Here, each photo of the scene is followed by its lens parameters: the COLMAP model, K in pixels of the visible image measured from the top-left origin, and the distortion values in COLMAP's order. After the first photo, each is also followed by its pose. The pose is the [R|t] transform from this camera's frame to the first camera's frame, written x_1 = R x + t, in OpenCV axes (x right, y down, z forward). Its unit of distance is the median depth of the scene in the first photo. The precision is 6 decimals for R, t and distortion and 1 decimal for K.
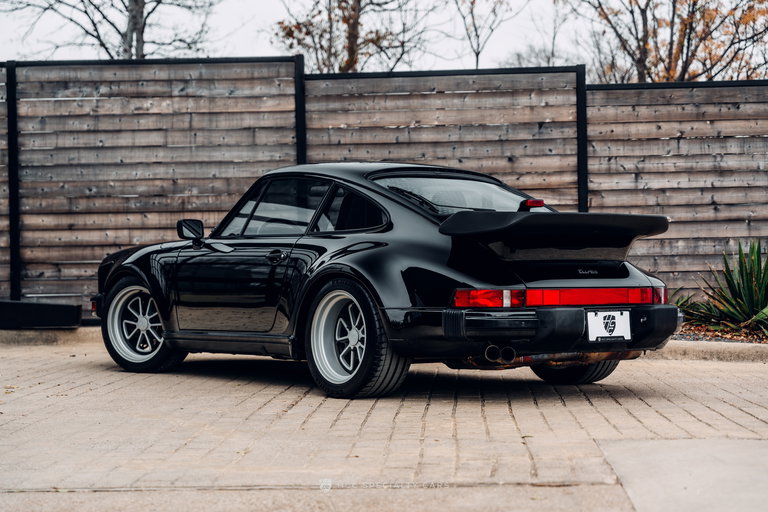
lens RADIAL K [[1583.8, 0, 384.8], [0, 1583.8, 272.3], [0, 0, 1]] dist [0.049826, 0.056529]
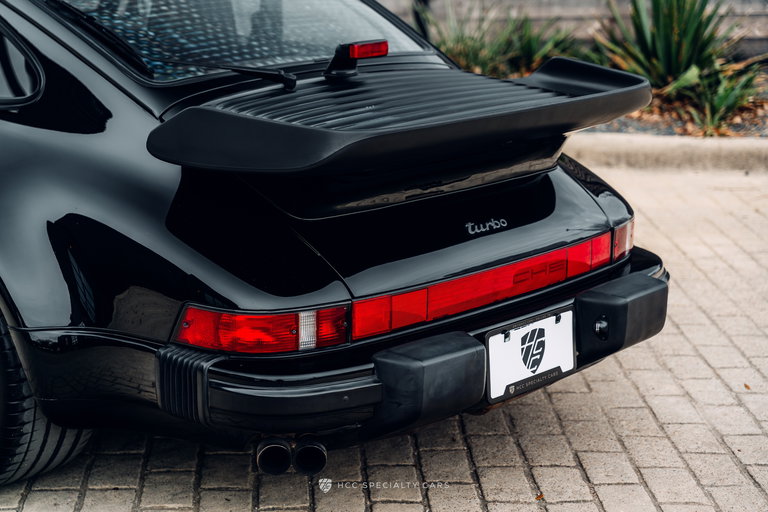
lens RADIAL K [[1497.2, 0, 384.0], [0, 1497.2, 256.0], [0, 0, 1]] dist [0.057708, 0.020120]
pose [[0.991924, -0.019103, 0.125383, 0.026781], [-0.014867, 0.964265, 0.264524, -0.061340], [-0.125956, -0.264252, 0.956194, 0.349138]]
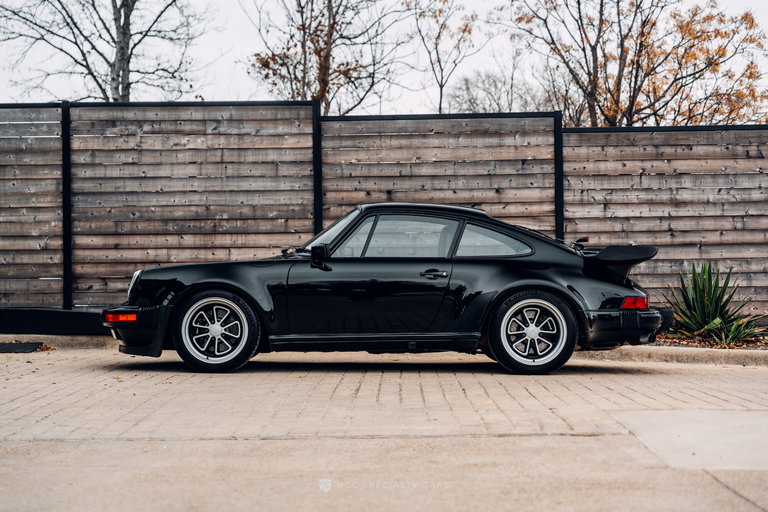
lens RADIAL K [[1606.8, 0, 384.0], [0, 1606.8, 256.0], [0, 0, 1]] dist [0.036223, 0.179519]
pose [[0.999013, 0.006736, 0.043896, -0.055524], [-0.005828, 0.999767, -0.020771, 0.001547], [-0.044026, 0.020495, 0.998820, -0.175342]]
